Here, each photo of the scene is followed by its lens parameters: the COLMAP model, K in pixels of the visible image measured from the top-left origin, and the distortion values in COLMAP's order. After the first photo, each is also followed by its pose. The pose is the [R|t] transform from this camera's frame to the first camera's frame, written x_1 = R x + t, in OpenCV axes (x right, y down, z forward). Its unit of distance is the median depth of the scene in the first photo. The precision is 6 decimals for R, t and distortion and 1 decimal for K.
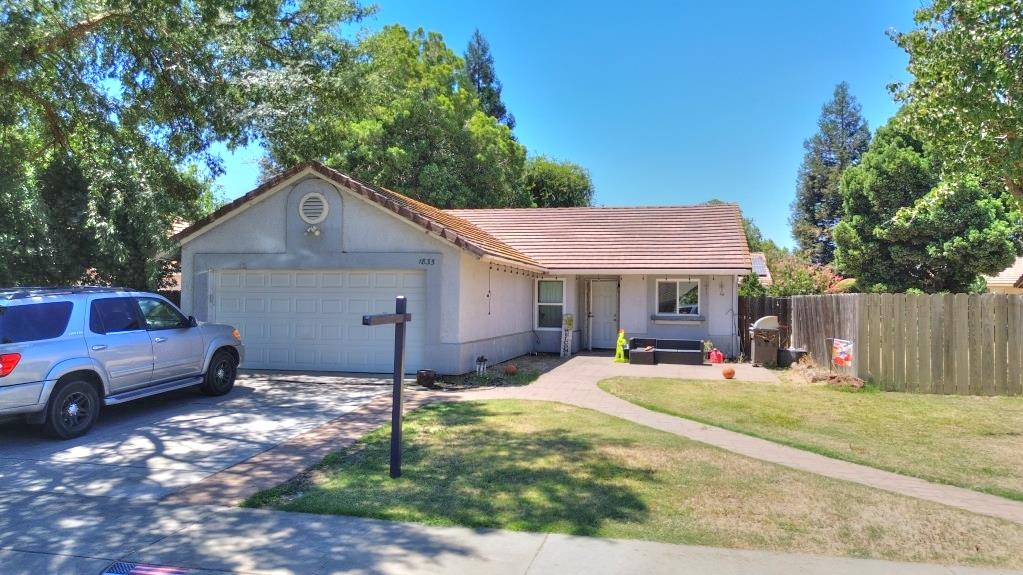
lens RADIAL K [[743.5, 0, 511.5], [0, 743.5, 287.5], [0, 0, 1]] dist [0.056876, -0.065609]
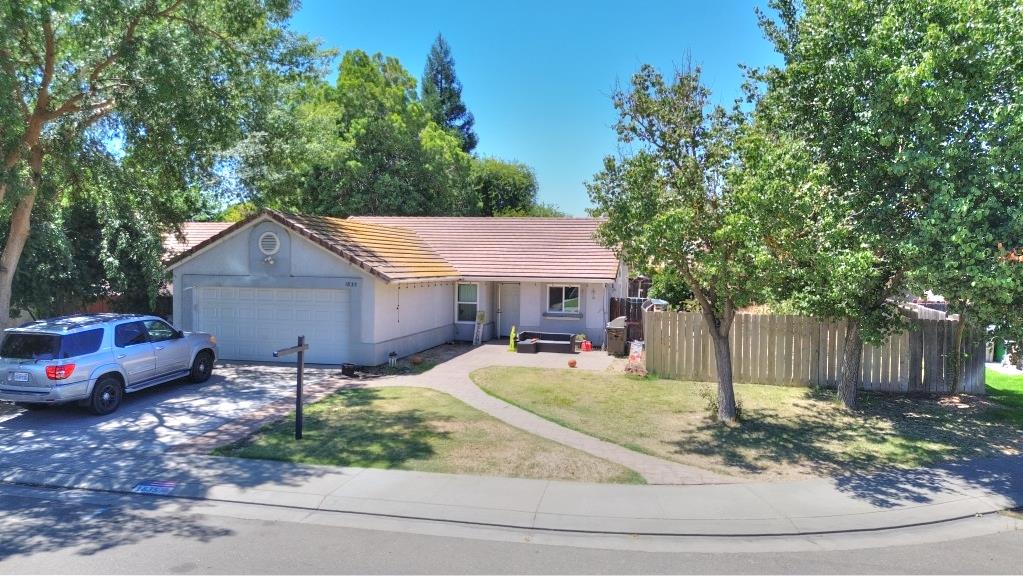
lens RADIAL K [[713.7, 0, 511.5], [0, 713.7, 288.0], [0, 0, 1]] dist [0.000530, -0.003441]
pose [[0.999591, 0.001200, 0.028556, 0.158909], [-0.002410, 0.999098, 0.042387, -0.092584], [-0.028479, -0.042439, 0.998693, -0.360445]]
